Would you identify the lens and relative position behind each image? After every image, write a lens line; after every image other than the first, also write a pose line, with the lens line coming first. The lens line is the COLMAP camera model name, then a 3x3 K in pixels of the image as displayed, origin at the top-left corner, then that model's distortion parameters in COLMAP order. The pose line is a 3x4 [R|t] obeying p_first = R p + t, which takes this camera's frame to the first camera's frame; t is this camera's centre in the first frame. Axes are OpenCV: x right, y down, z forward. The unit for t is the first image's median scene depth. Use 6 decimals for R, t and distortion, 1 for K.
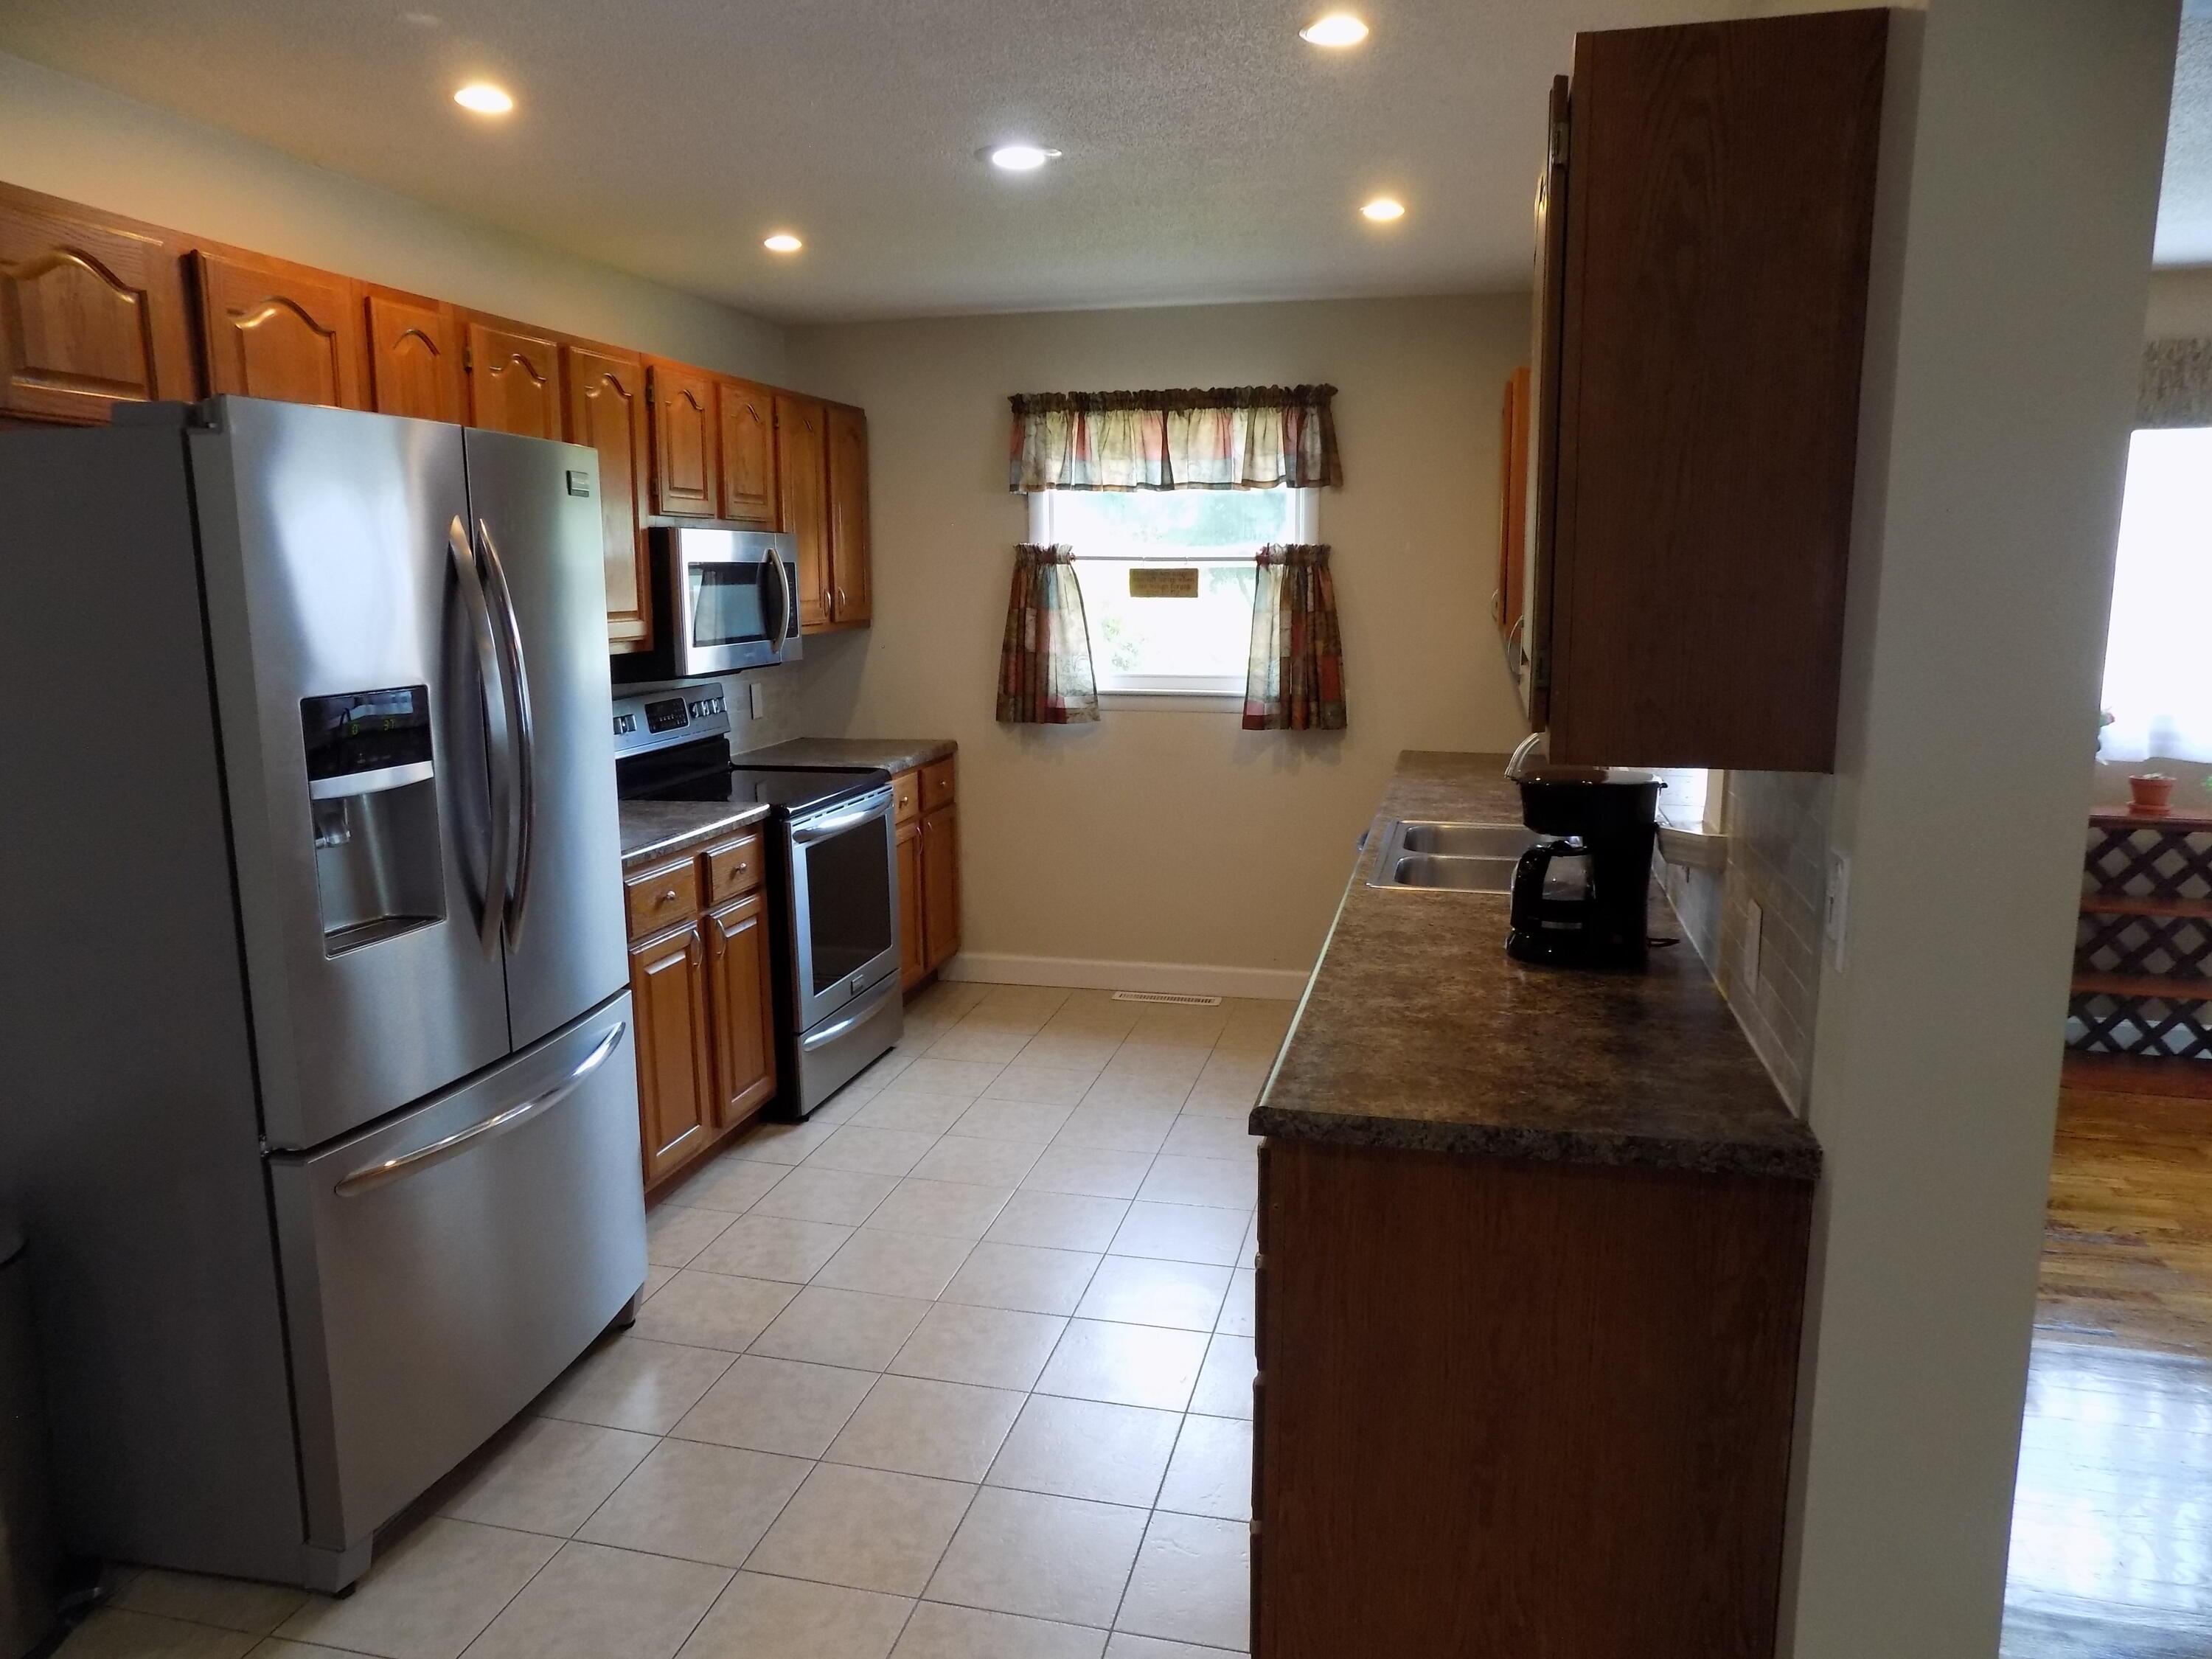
lens RADIAL K [[1500.3, 0, 1118.0], [0, 1500.3, 813.3], [0, 0, 1]] dist [-0.073735, 0.075021]
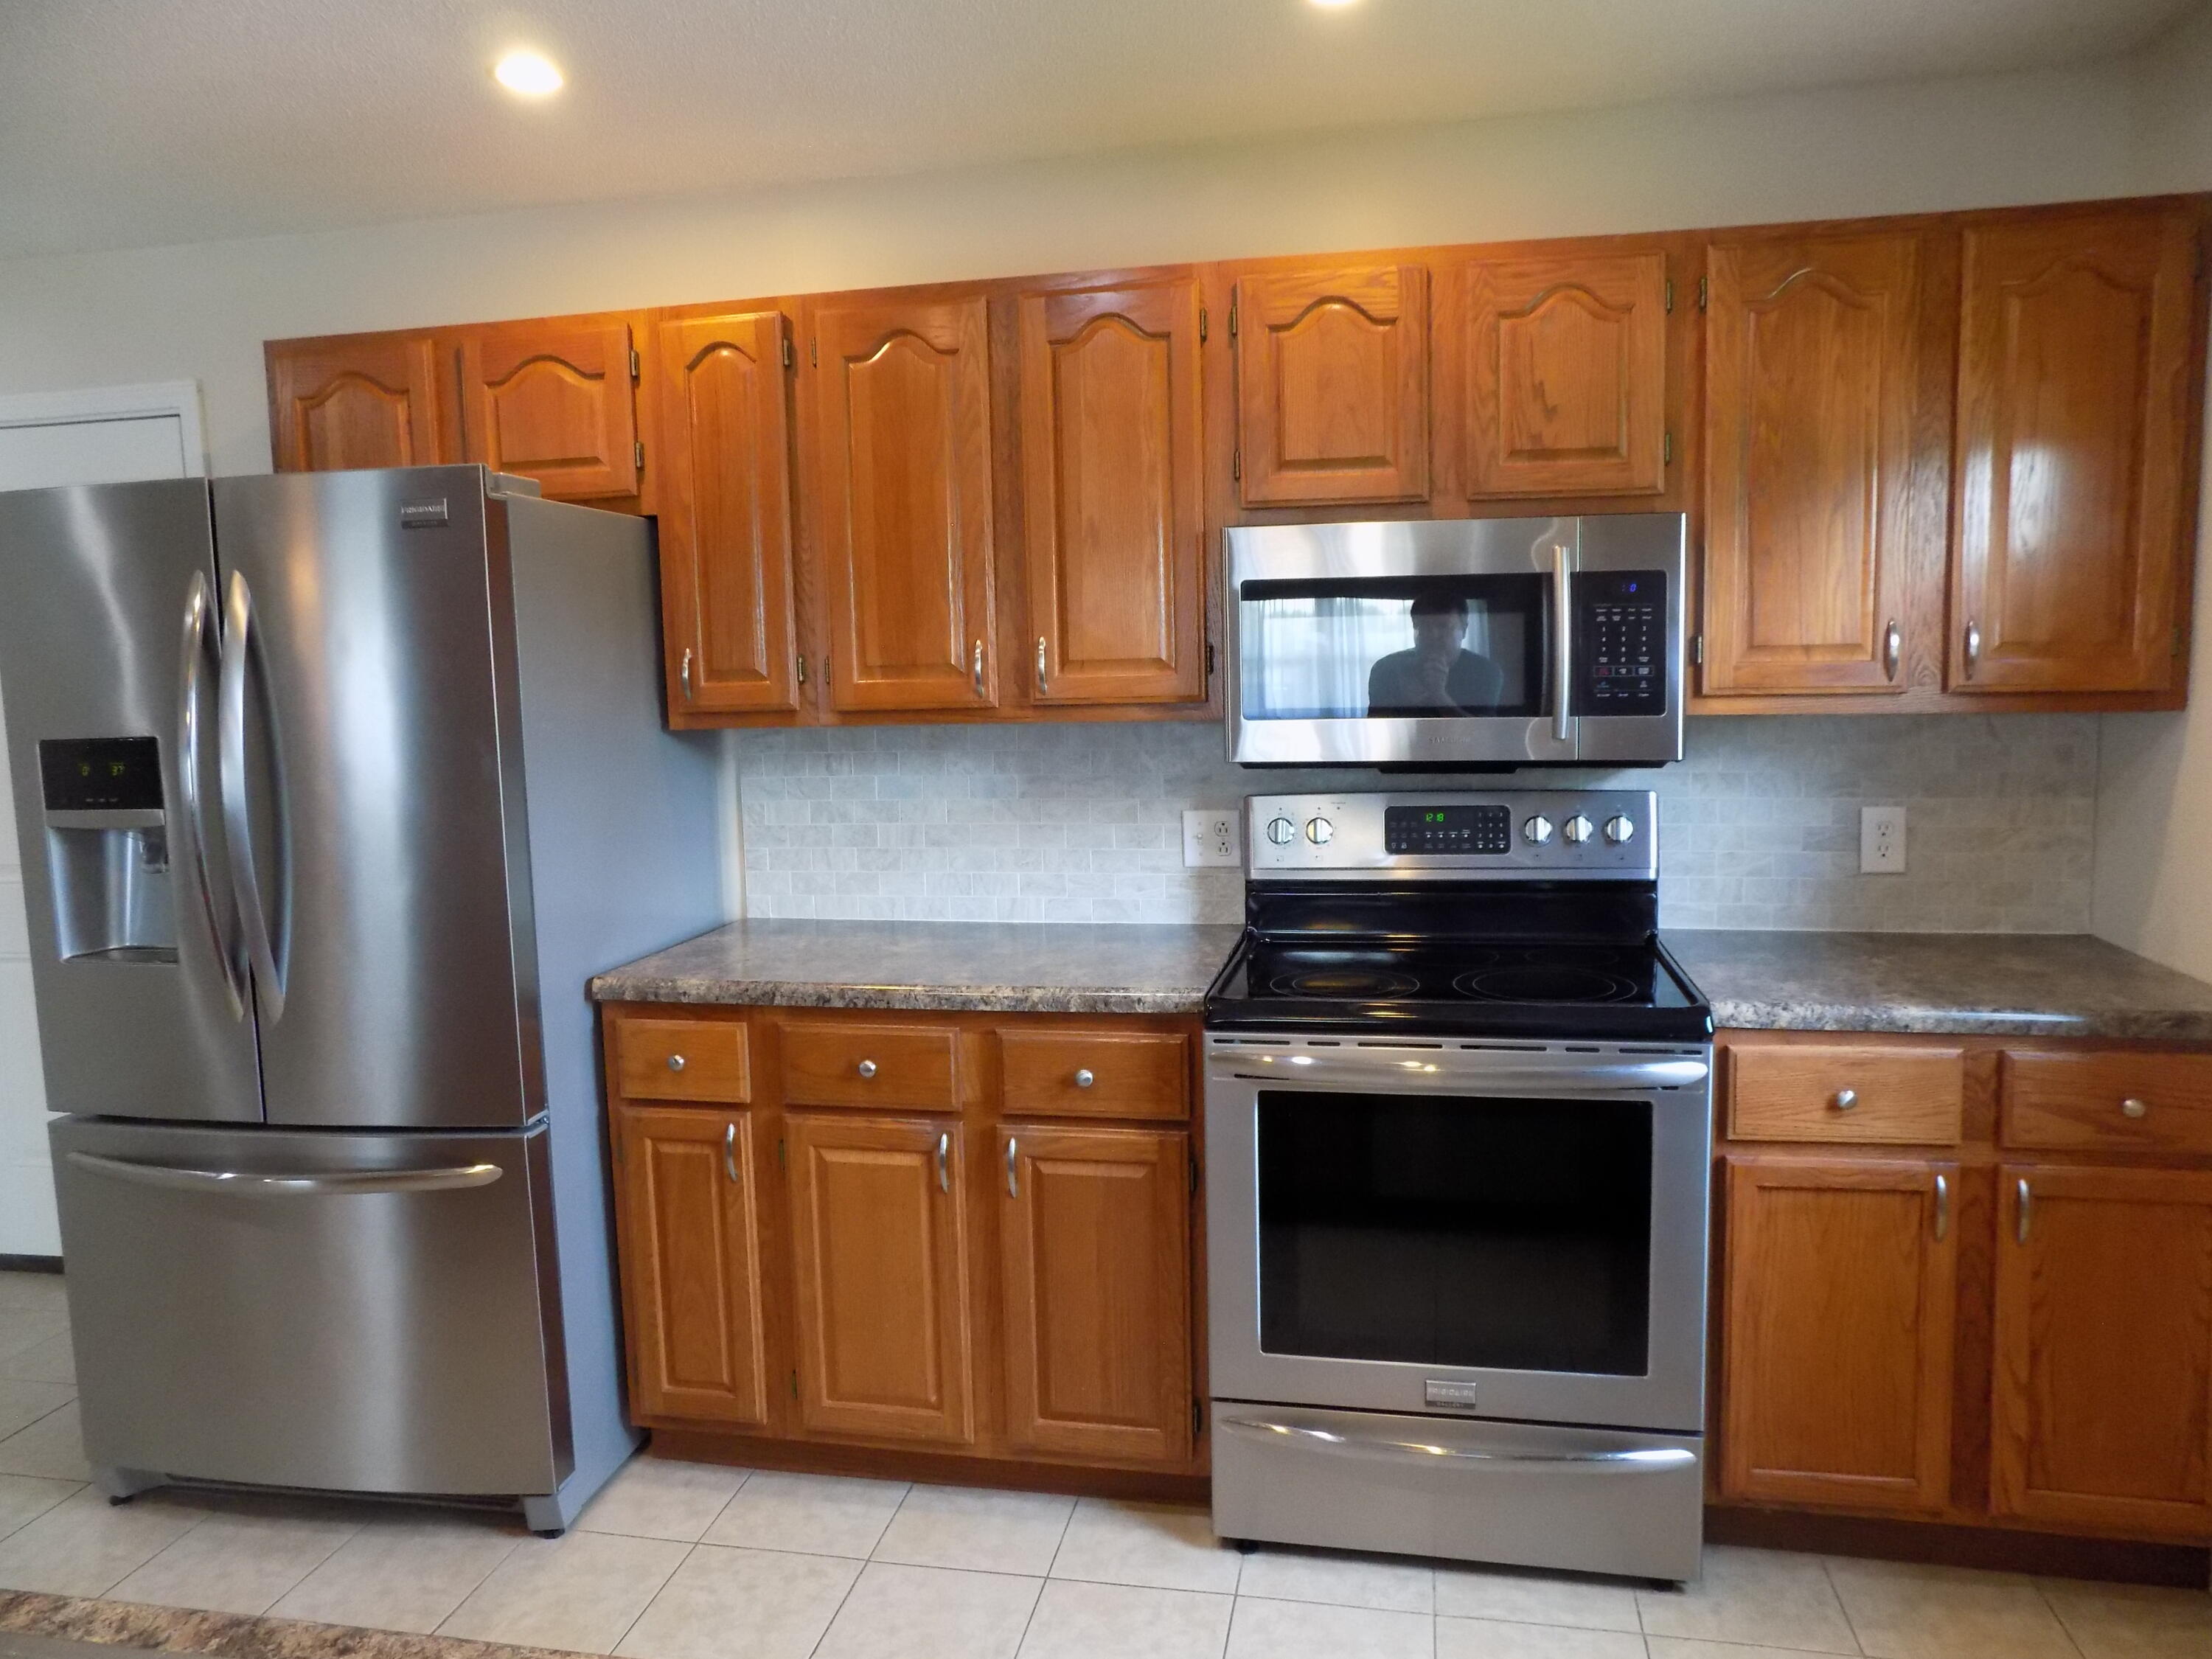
lens RADIAL K [[1490.3, 0, 1106.0], [0, 1490.3, 829.5], [0, 0, 1]] dist [-0.077075, 0.090154]
pose [[0.031304, 0.114125, -0.992973, 0.301557], [-0.133778, 0.985000, 0.108991, -0.115175], [0.990517, 0.129426, 0.046101, 0.838520]]
